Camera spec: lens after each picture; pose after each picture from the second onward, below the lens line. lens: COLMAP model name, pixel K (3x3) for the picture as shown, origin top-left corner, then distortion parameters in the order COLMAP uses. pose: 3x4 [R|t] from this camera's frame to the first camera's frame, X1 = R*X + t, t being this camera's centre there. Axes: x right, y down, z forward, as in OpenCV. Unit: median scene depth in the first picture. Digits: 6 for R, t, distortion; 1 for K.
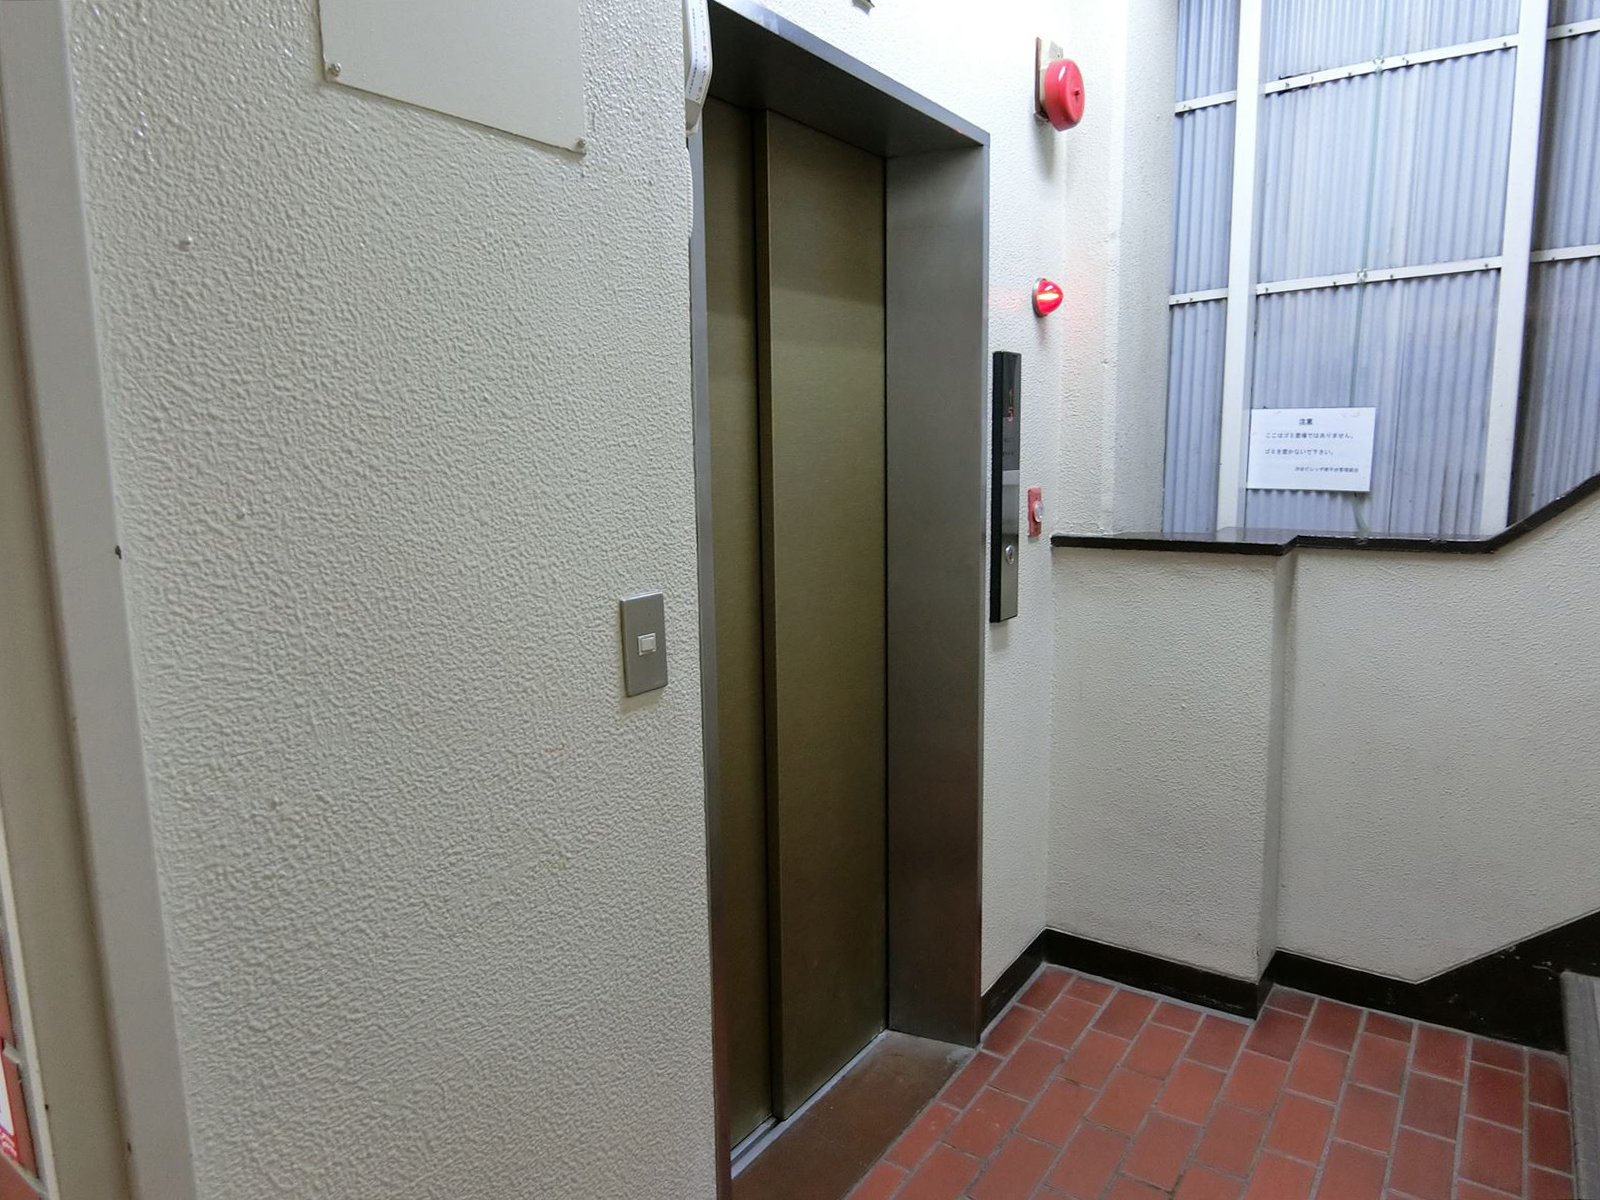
lens RADIAL K [[989.8, 0, 800.3], [0, 989.8, 601.6], [0, 0, 1]] dist [-0.006077, -0.001182]
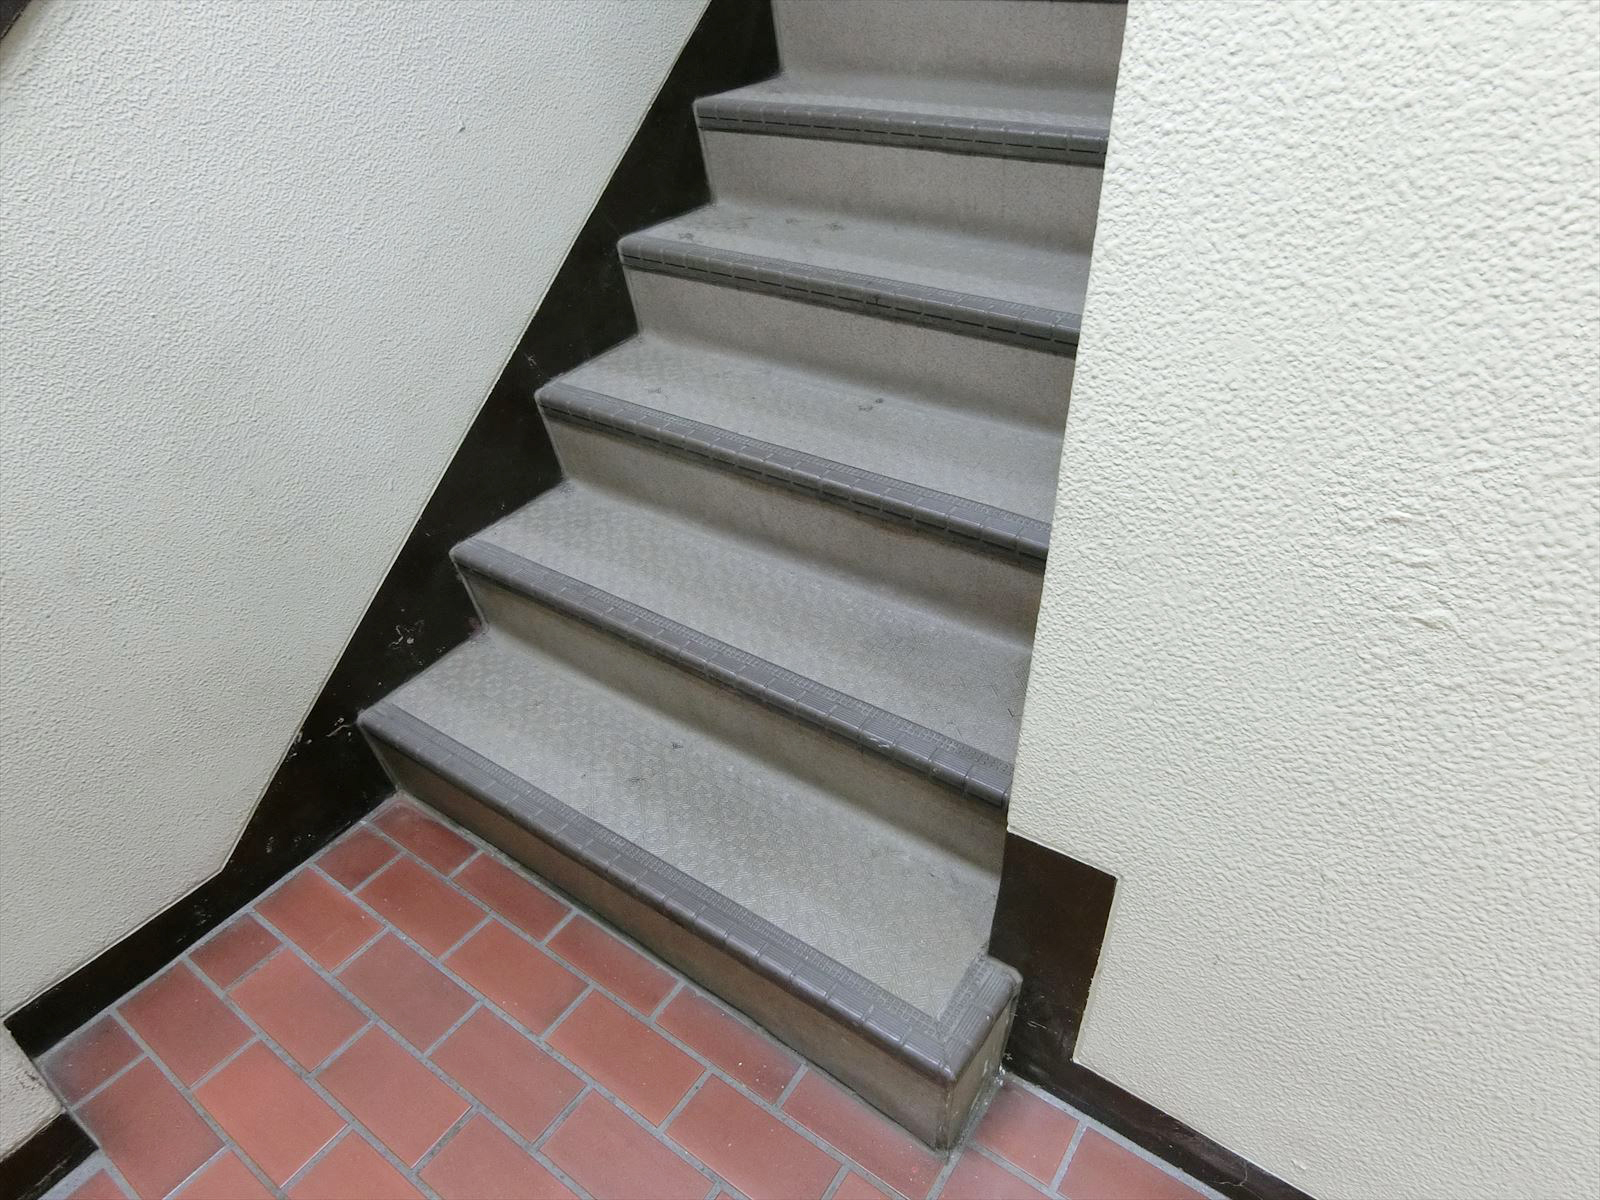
lens RADIAL K [[989.8, 0, 798.7], [0, 989.8, 600.0], [0, 0, 1]] dist [-0.006077, -0.001182]
pose [[0.000922, -0.553316, 0.832971, 0.196608], [0.190889, 0.817752, 0.542995, -0.035645], [-0.981611, 0.158504, 0.106375, 0.561989]]
